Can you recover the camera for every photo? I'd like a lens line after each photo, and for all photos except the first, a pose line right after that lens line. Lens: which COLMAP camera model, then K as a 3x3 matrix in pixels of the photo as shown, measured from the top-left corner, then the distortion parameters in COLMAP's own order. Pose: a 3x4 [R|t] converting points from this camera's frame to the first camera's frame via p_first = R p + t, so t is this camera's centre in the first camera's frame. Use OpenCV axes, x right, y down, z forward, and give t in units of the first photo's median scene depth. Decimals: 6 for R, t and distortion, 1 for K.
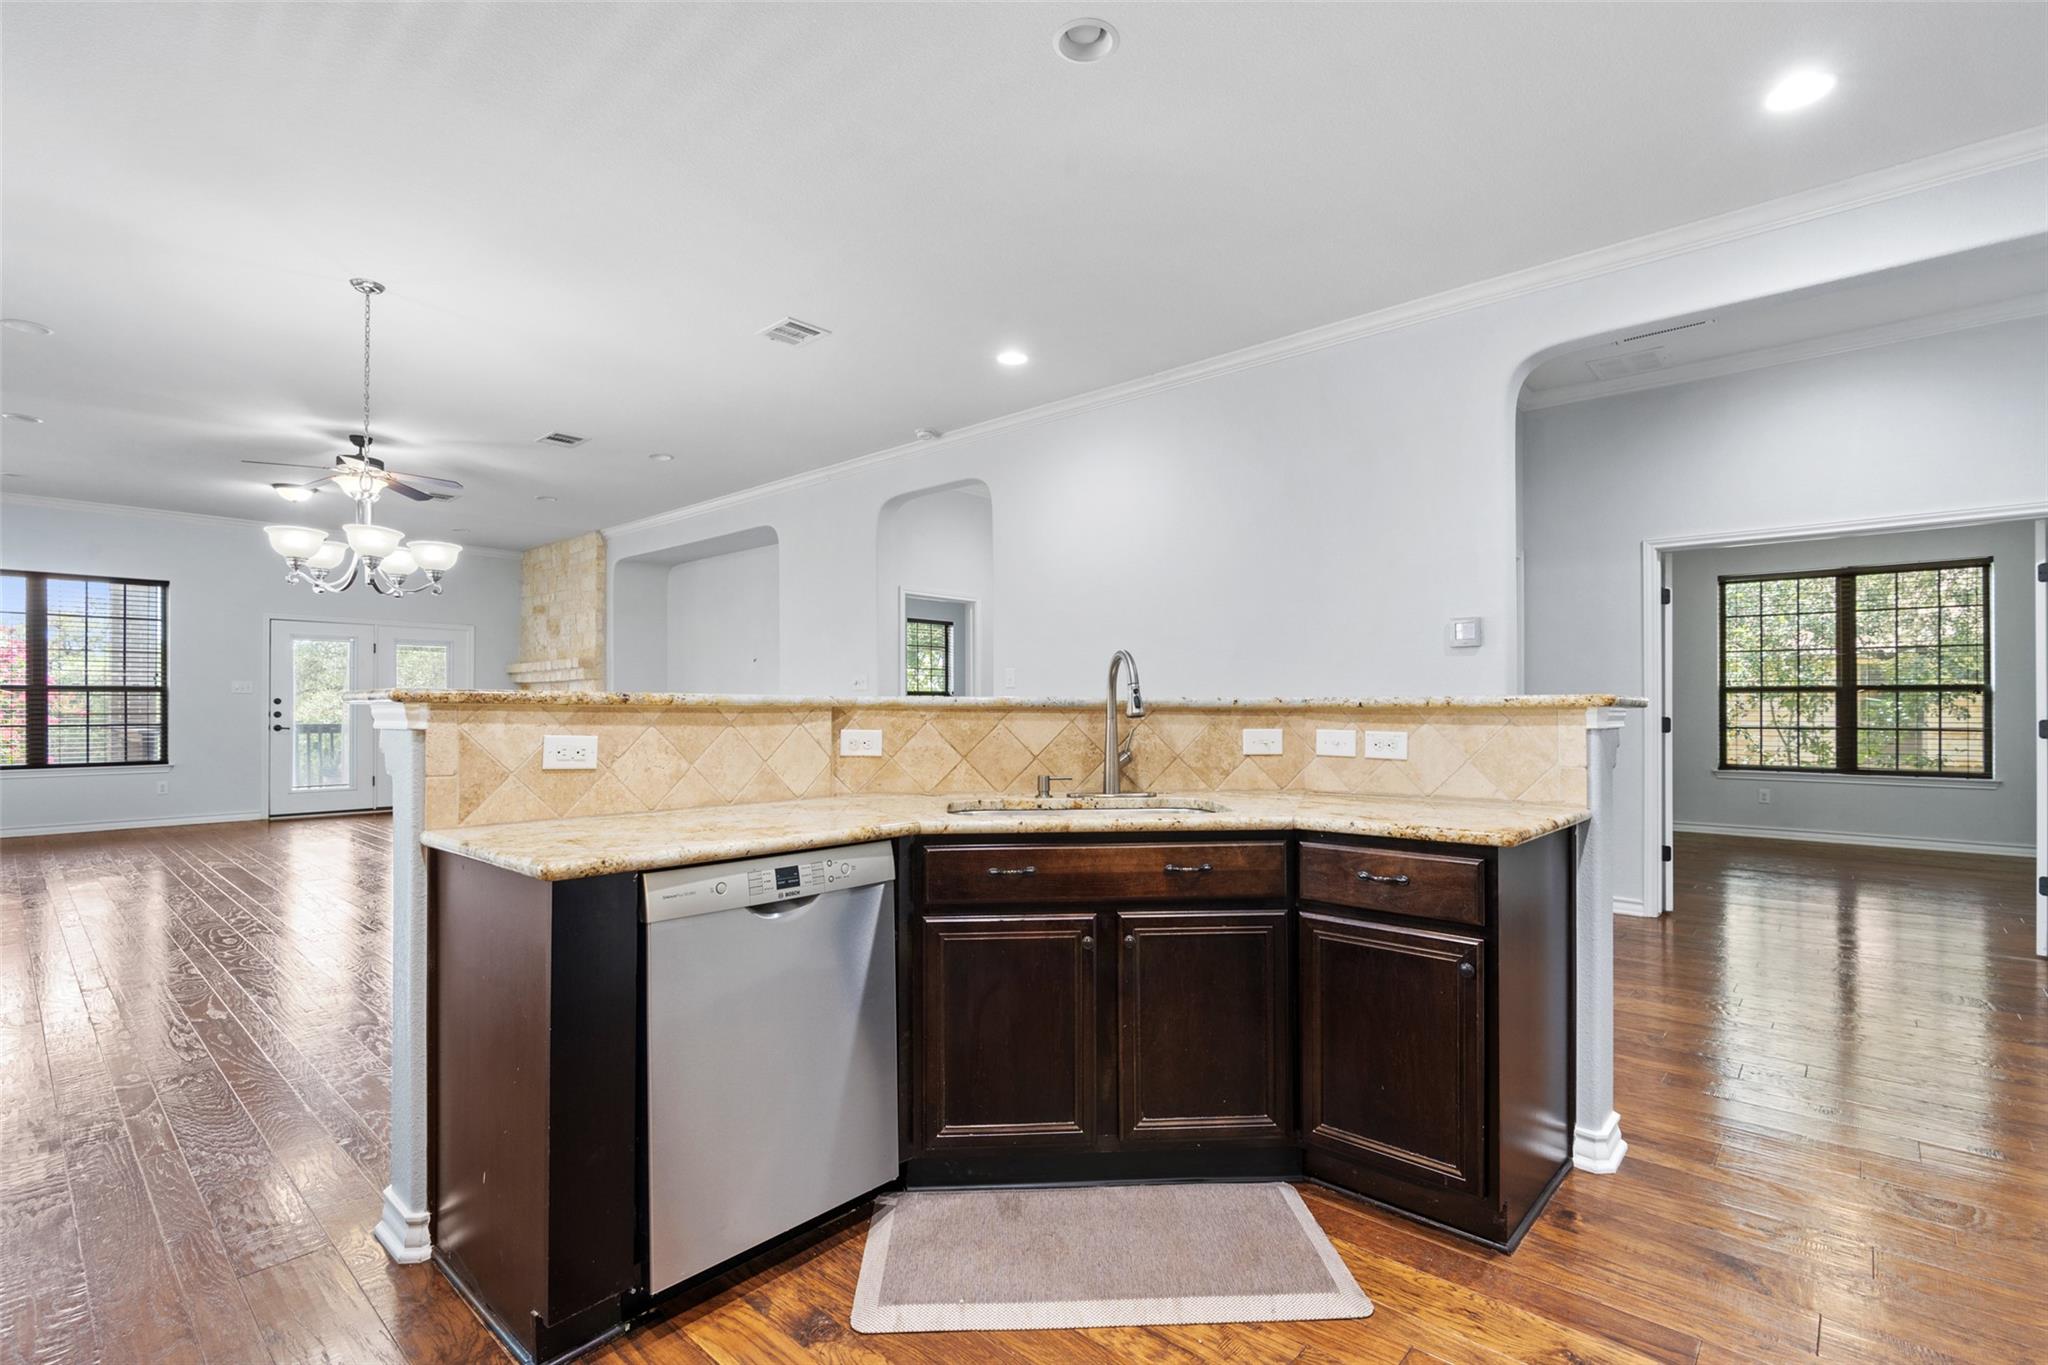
lens RADIAL K [[930.6, 0, 1031.1], [0, 930.6, 700.5], [0, 0, 1]] dist [-0.002220, -0.004149]
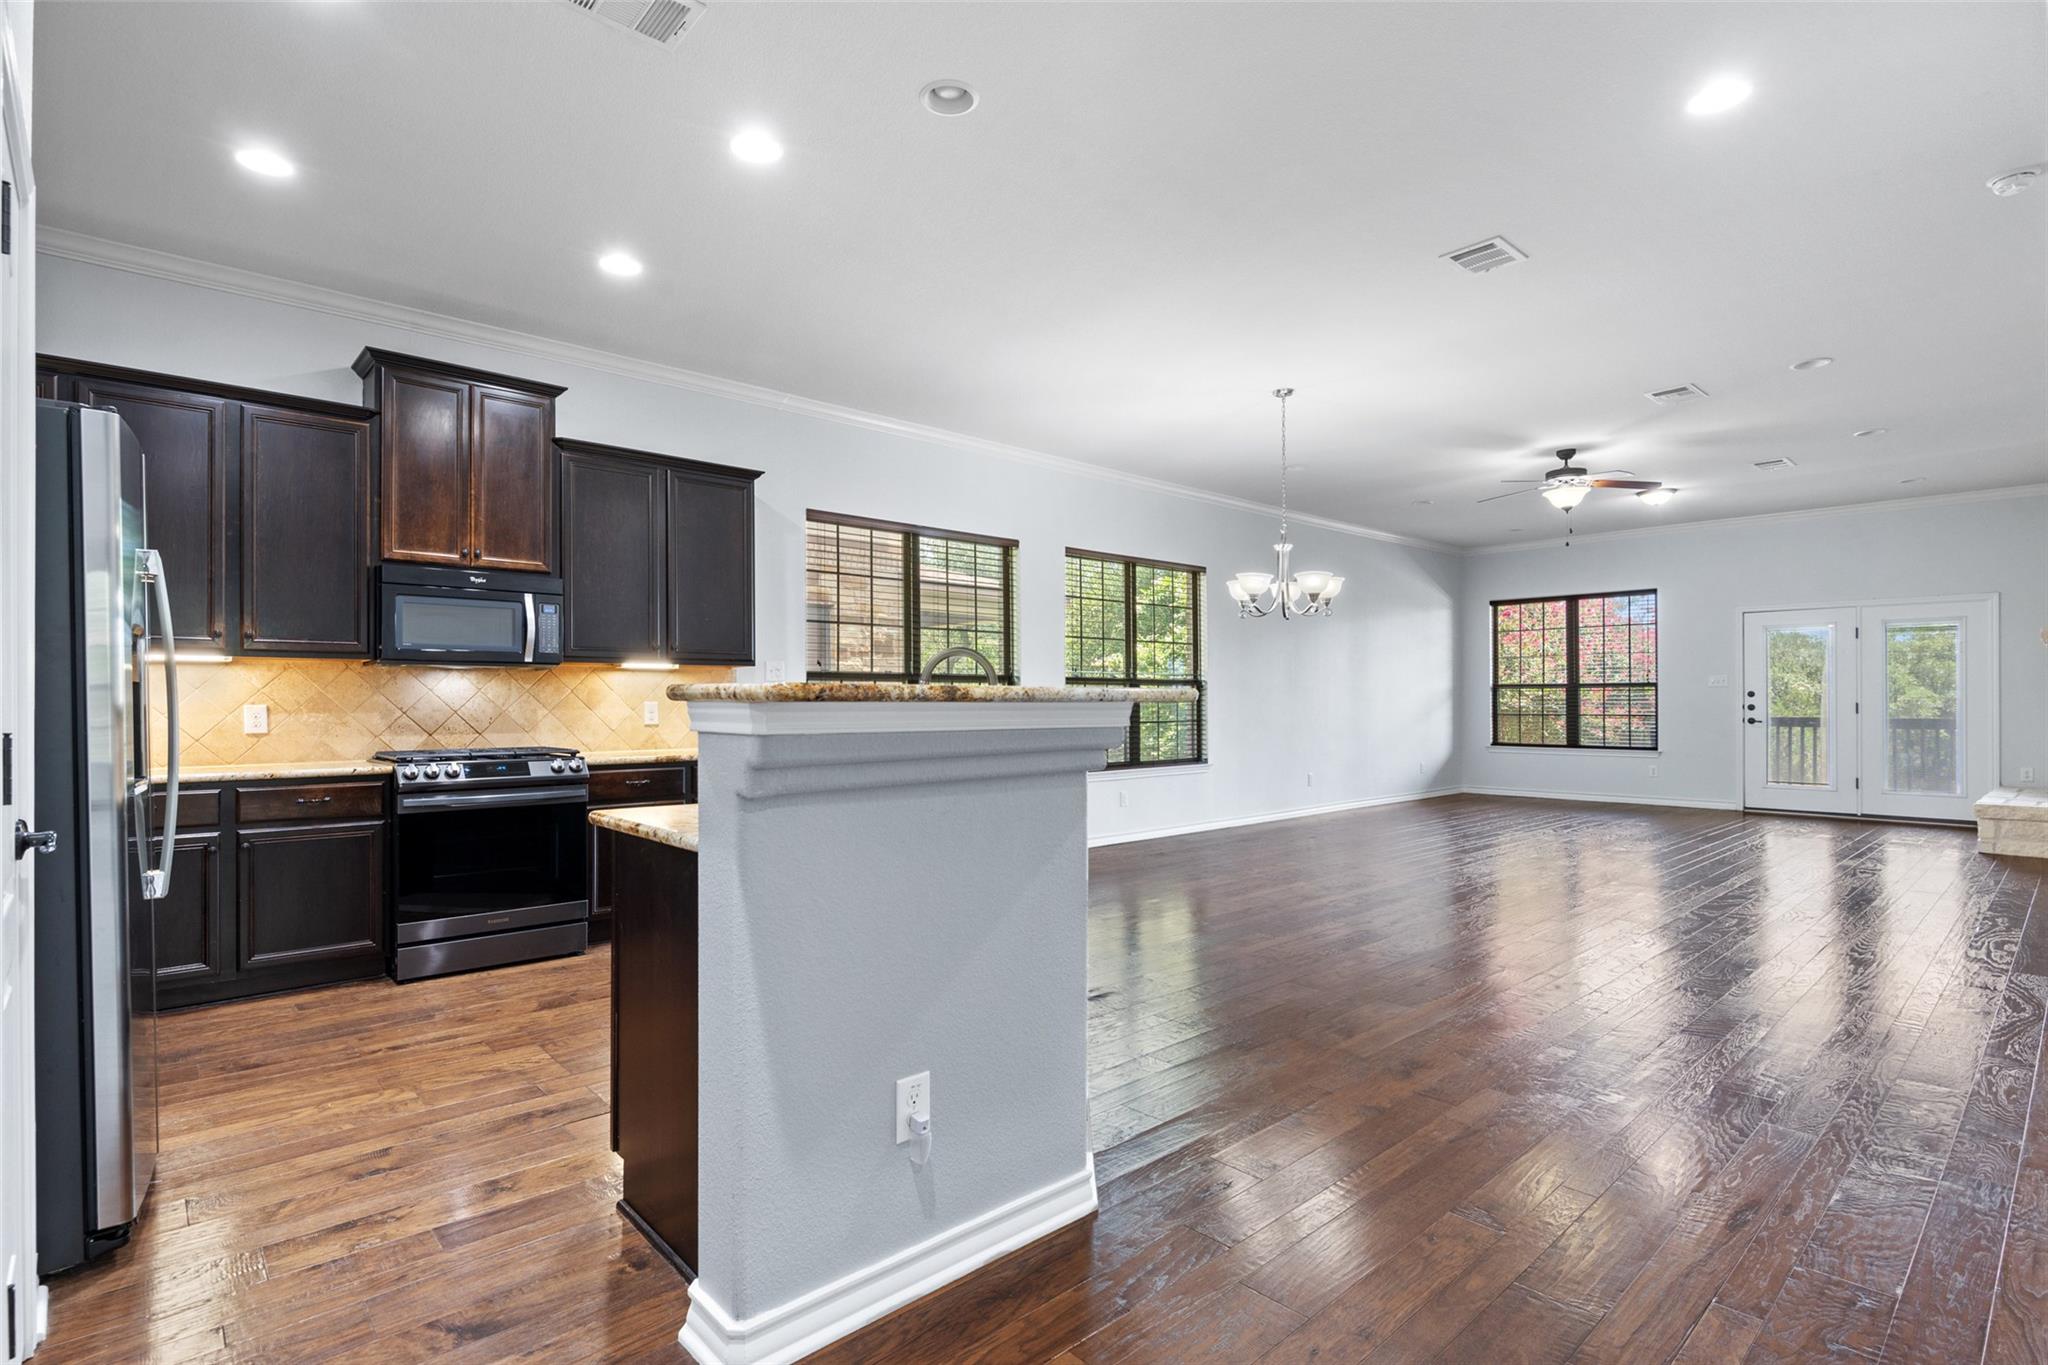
lens RADIAL K [[990.0, 0, 1015.4], [0, 990.0, 701.0], [0, 0, 1]] dist [0.001377, -0.002585]
pose [[-0.108315, 0.000757, -0.994116, 0.356546], [0.007292, 0.999973, -0.000033, 0.002366], [0.994090, -0.007253, -0.108317, 0.350813]]
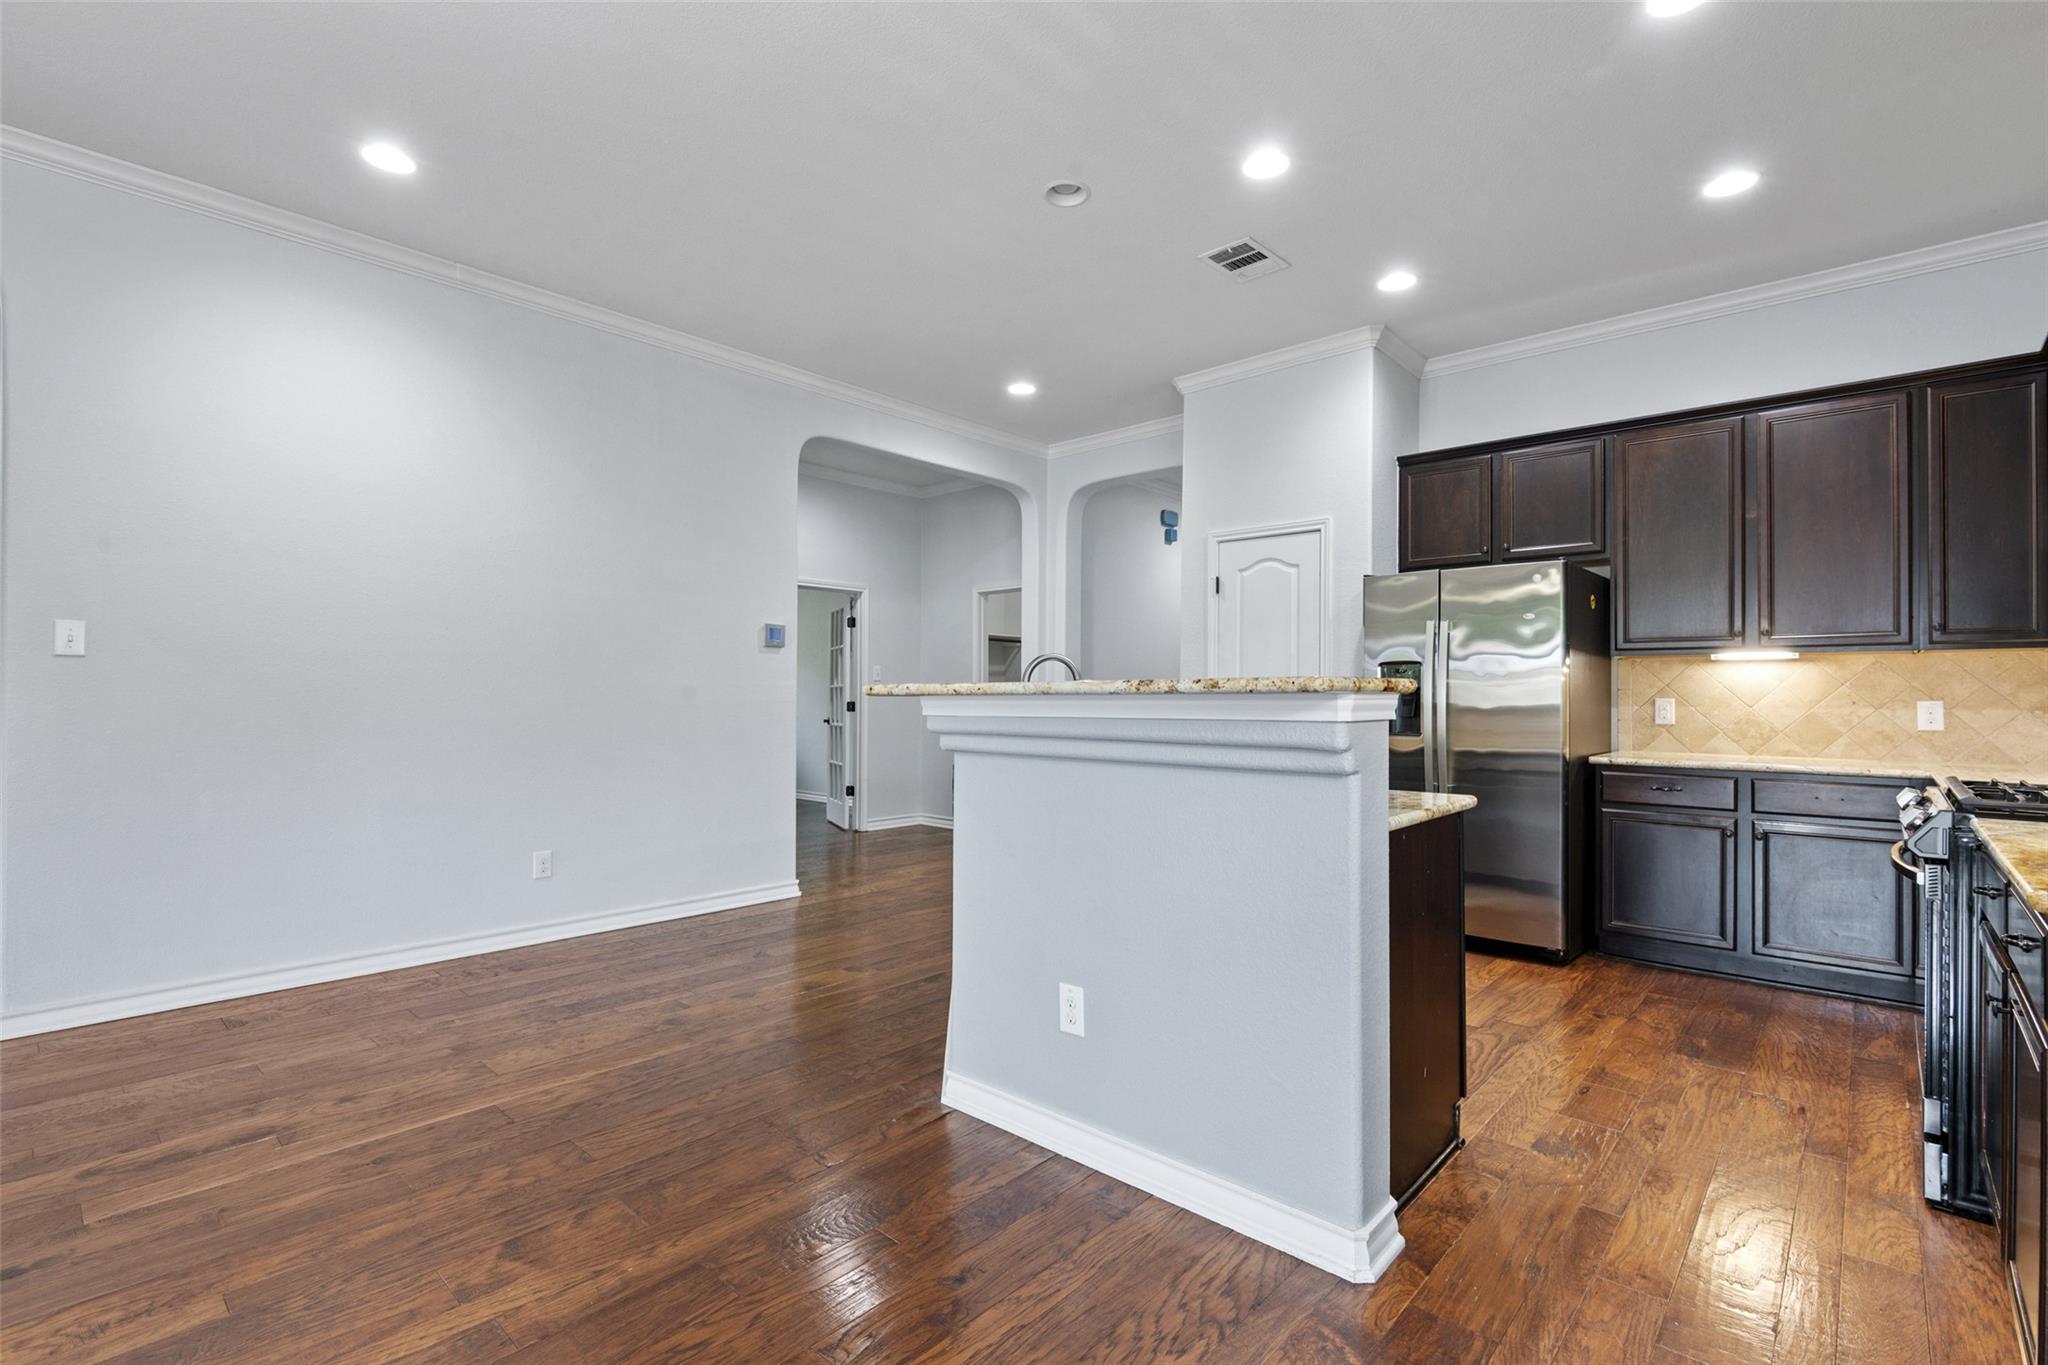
lens RADIAL K [[930.6, 0, 1023.2], [0, 930.6, 687.8], [0, 0, 1]] dist [-0.002220, -0.004149]
pose [[0.011138, 0.006728, 0.999915, -0.370554], [-0.008842, 0.999939, -0.006629, 0.002858], [-0.999899, -0.008767, 0.011196, 0.301999]]
